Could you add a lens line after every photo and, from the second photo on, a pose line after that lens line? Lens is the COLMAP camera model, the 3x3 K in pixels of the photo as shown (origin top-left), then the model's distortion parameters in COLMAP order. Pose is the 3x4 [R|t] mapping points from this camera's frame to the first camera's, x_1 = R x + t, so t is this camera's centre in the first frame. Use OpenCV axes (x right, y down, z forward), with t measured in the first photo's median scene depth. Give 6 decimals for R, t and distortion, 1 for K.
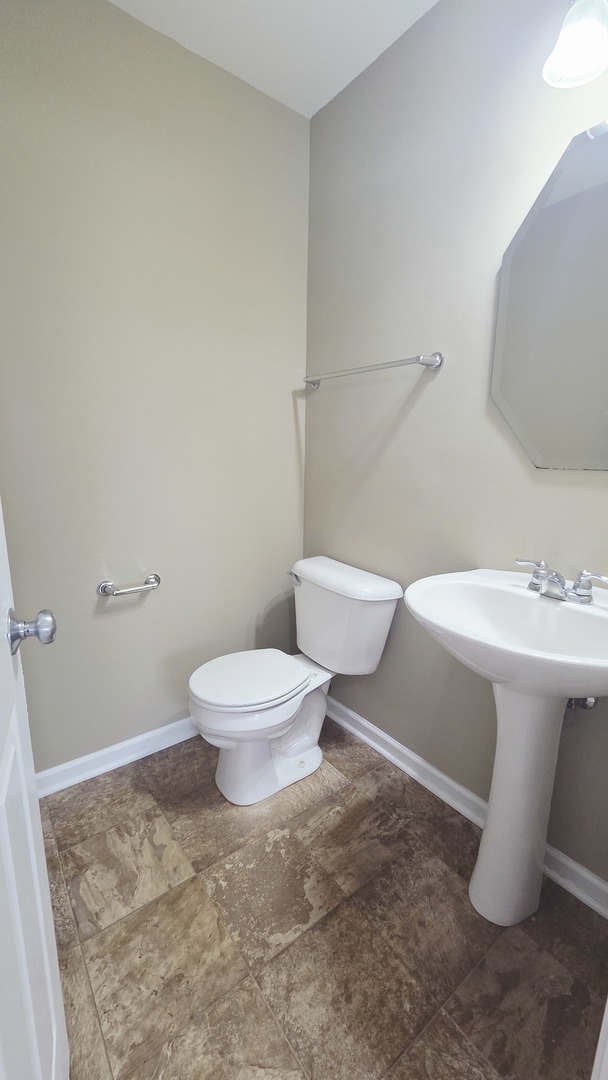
lens RADIAL K [[447.3, 0, 304.3], [0, 447.3, 539.0], [0, 0, 1]] dist [-0.001937, -0.000379]
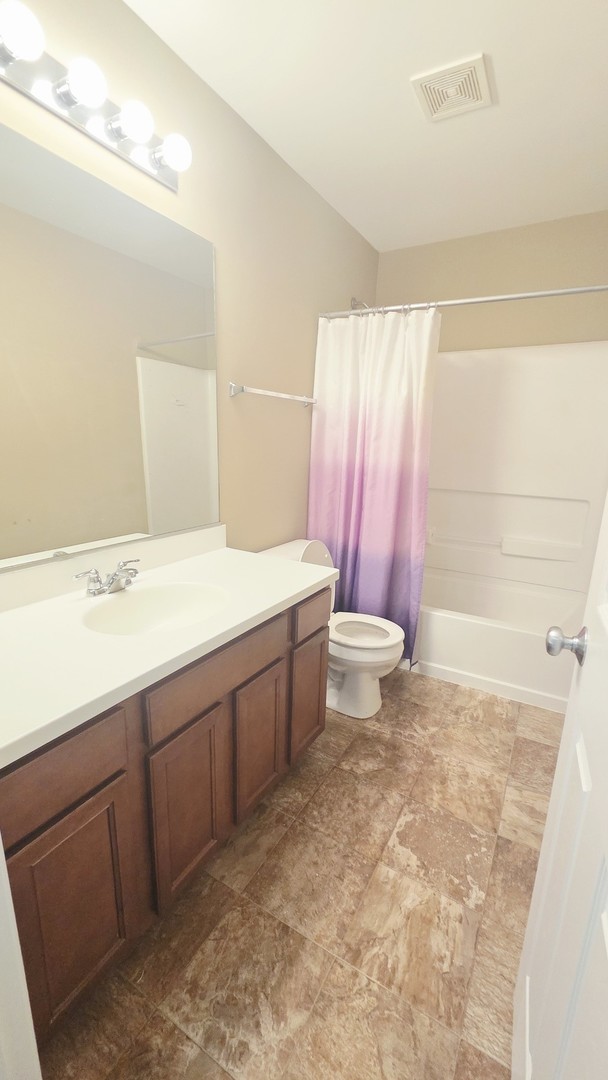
lens RADIAL K [[447.3, 0, 305.2], [0, 447.3, 543.5], [0, 0, 1]] dist [-0.001937, -0.000379]
pose [[-0.921471, 0.040133, -0.386368, 0.687007], [-0.126167, 0.909800, 0.395407, -0.366834], [0.367386, 0.413103, -0.833291, 1.566970]]
